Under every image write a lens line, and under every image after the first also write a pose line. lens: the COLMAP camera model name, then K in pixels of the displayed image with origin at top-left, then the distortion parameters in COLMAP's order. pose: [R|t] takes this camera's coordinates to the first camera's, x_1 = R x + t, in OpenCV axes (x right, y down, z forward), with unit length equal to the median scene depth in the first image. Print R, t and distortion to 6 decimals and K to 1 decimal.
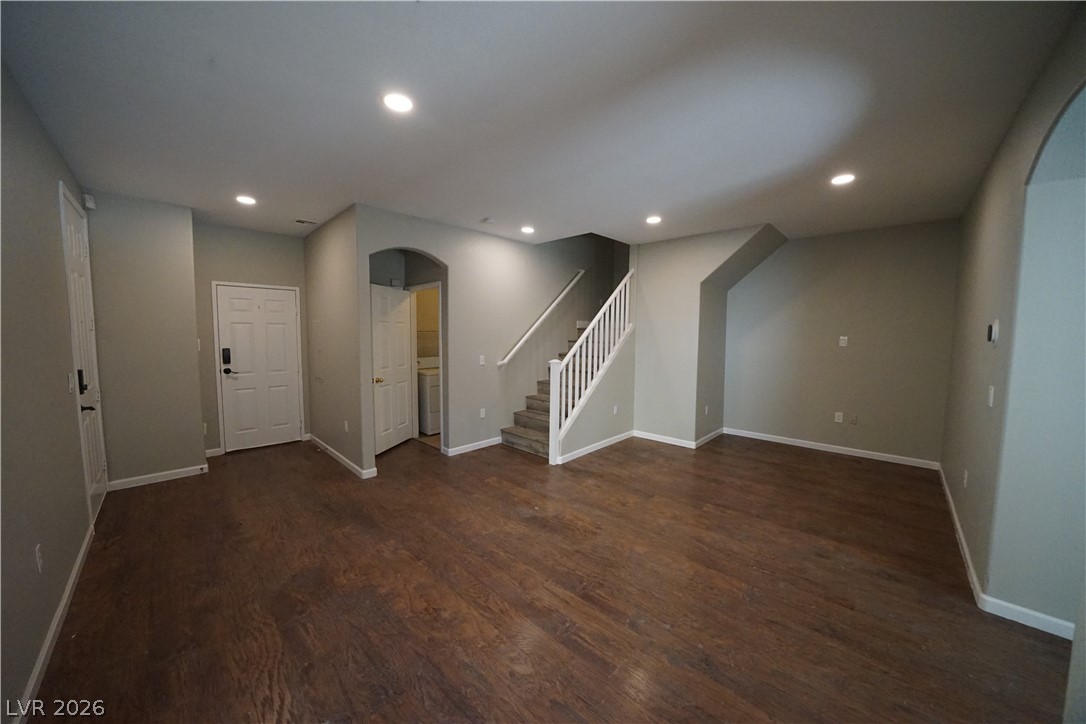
lens RADIAL K [[373.0, 0, 543.0], [0, 373.0, 362.0], [0, 0, 1]] dist [-0.017638, 0.000015]
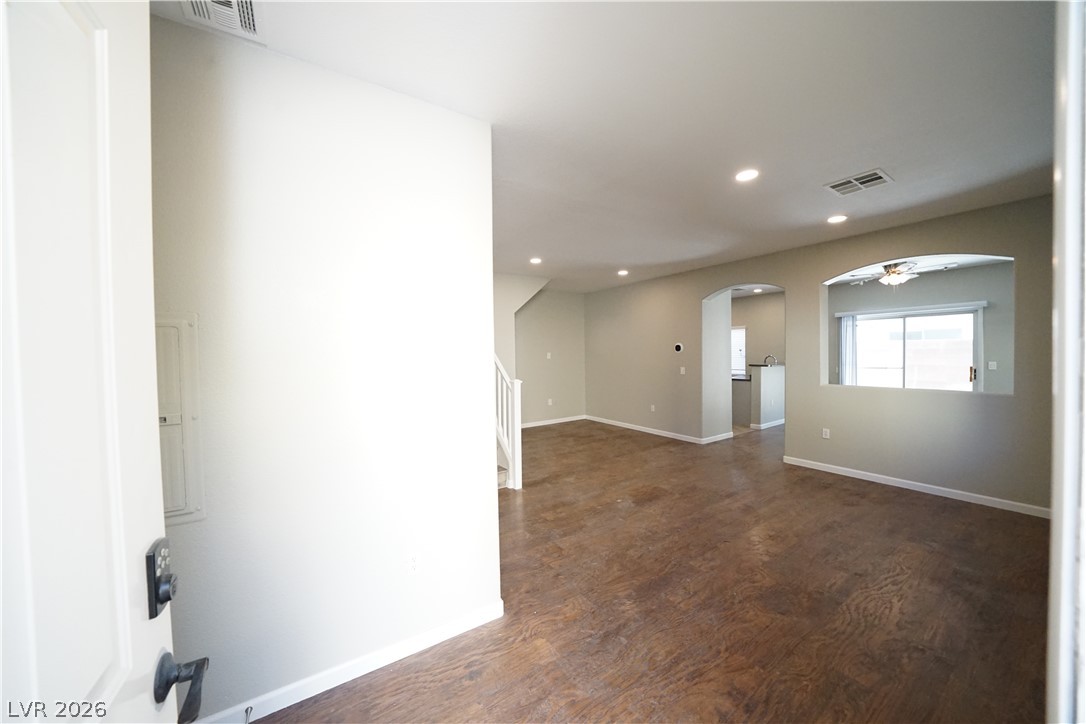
lens RADIAL K [[373.0, 0, 543.0], [0, 373.0, 362.0], [0, 0, 1]] dist [-0.017638, 0.000015]
pose [[0.219719, -0.031057, 0.975069, -1.445036], [0.091700, 0.995725, 0.011051, -0.088382], [-0.971244, 0.086986, 0.221628, 1.138719]]
